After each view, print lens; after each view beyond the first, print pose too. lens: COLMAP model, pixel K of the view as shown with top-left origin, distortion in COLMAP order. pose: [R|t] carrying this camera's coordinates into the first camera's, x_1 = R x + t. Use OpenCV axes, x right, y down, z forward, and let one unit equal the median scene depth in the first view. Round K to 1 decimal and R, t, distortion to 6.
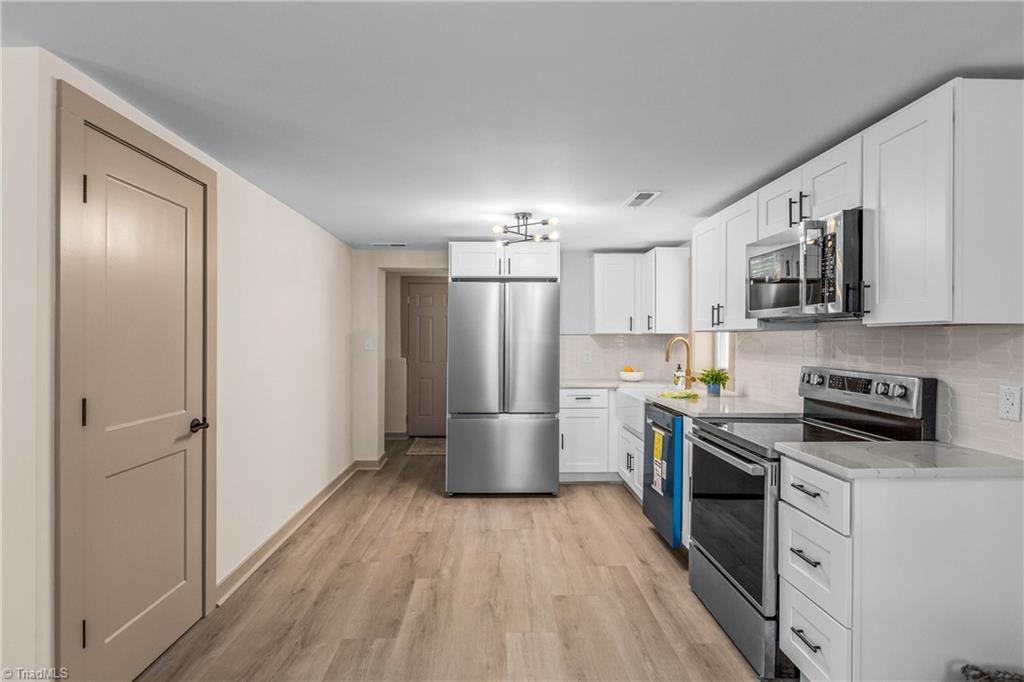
lens RADIAL K [[511.9, 0, 512.0], [0, 511.9, 341.0], [0, 0, 1]] dist [-0.001034, -0.000057]
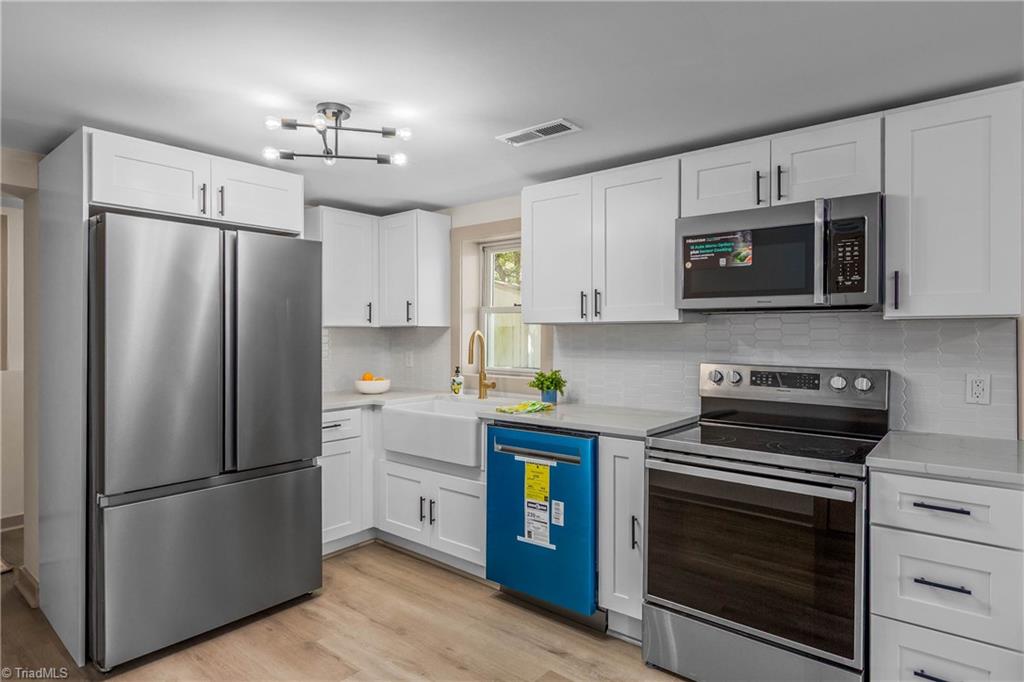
lens RADIAL K [[572.8, 0, 510.4], [0, 572.8, 336.4], [0, 0, 1]] dist [0.003794, -0.000103]
pose [[0.663197, -0.009343, 0.748387, -0.409965], [0.007917, 0.999954, 0.005469, -0.005760], [-0.748403, 0.002298, 0.663240, 0.584966]]
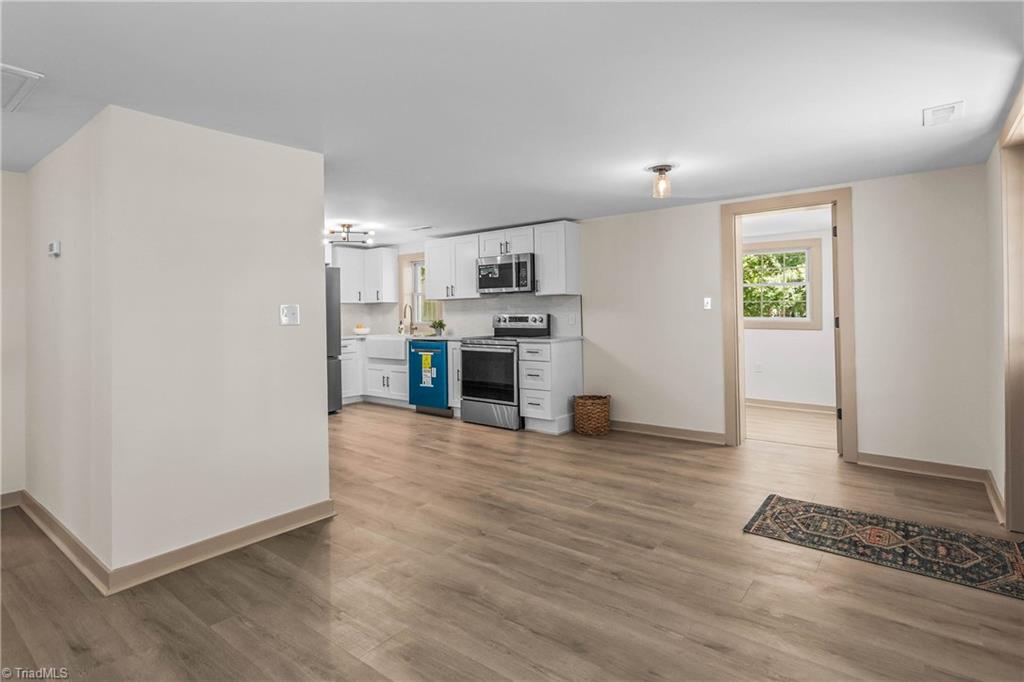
lens RADIAL K [[521.5, 0, 491.1], [0, 521.5, 307.1], [0, 0, 1]] dist [0.001773, 0.000556]
pose [[0.655640, -0.007704, 0.755034, -1.167565], [0.024356, 0.999643, -0.010950, 0.042643], [-0.754681, 0.025569, 0.655594, -0.490955]]
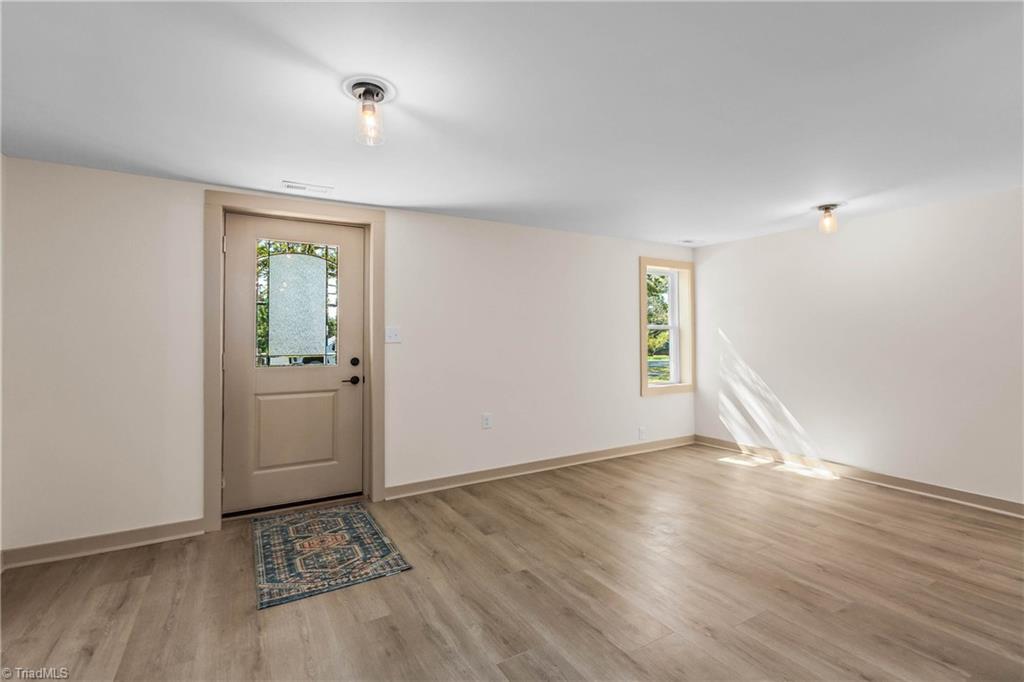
lens RADIAL K [[462.0, 0, 510.1], [0, 462.0, 330.6], [0, 0, 1]] dist [0.002089, 0.000274]
pose [[-0.880096, -0.010861, -0.474672, 0.211752], [-0.005936, 0.999912, -0.011874, 0.046879], [0.474759, -0.007633, -0.880083, 0.698524]]
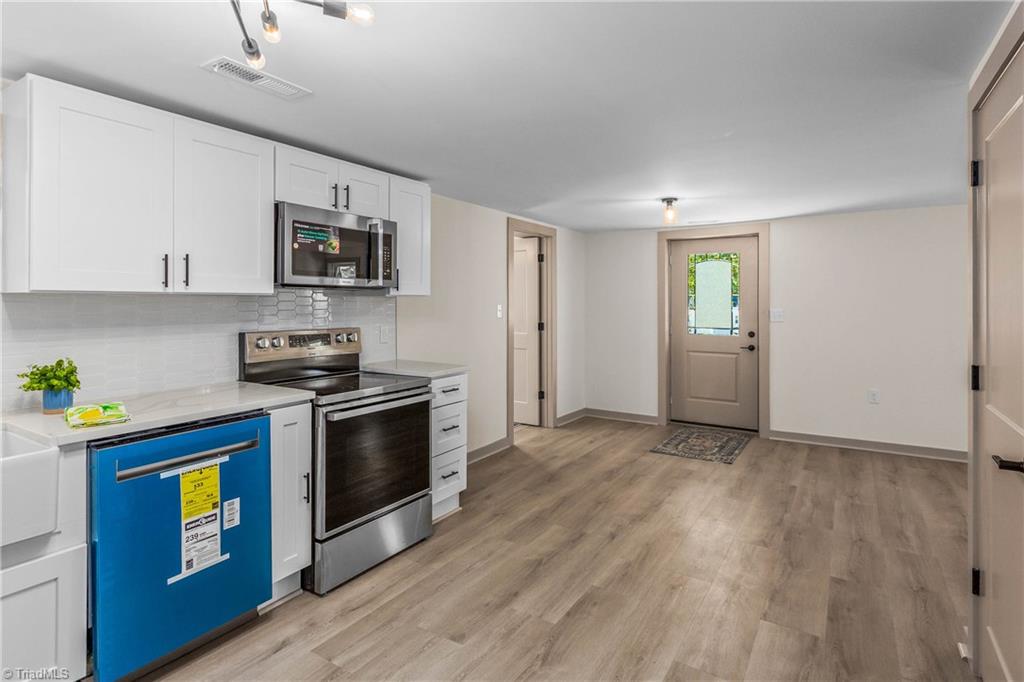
lens RADIAL K [[525.9, 0, 515.3], [0, 525.9, 299.9], [0, 0, 1]] dist [-0.000527, -0.000256]
pose [[-0.826103, -0.003575, 0.563508, -0.410120], [-0.001986, 0.999992, 0.003433, -0.016939], [-0.563516, 0.001716, -0.826103, 1.539460]]
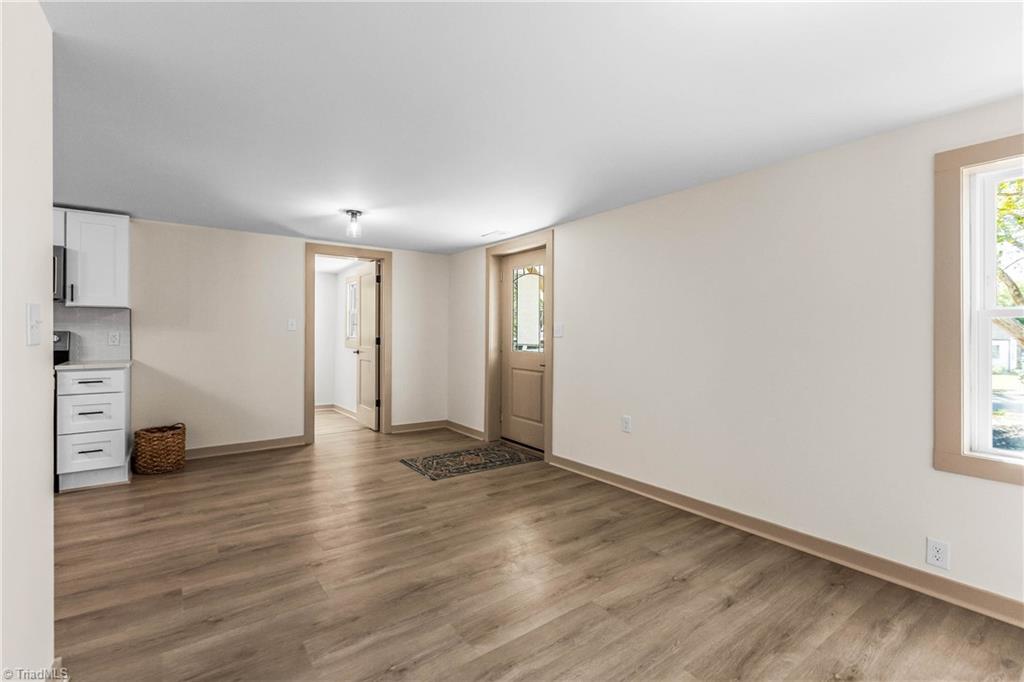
lens RADIAL K [[462.0, 0, 510.1], [0, 462.0, 330.6], [0, 0, 1]] dist [0.002089, 0.000274]
pose [[-0.564276, -0.005710, 0.825567, -1.315439], [-0.004200, 0.999983, 0.004045, 0.039264], [-0.825576, -0.001185, -0.564290, 0.417701]]
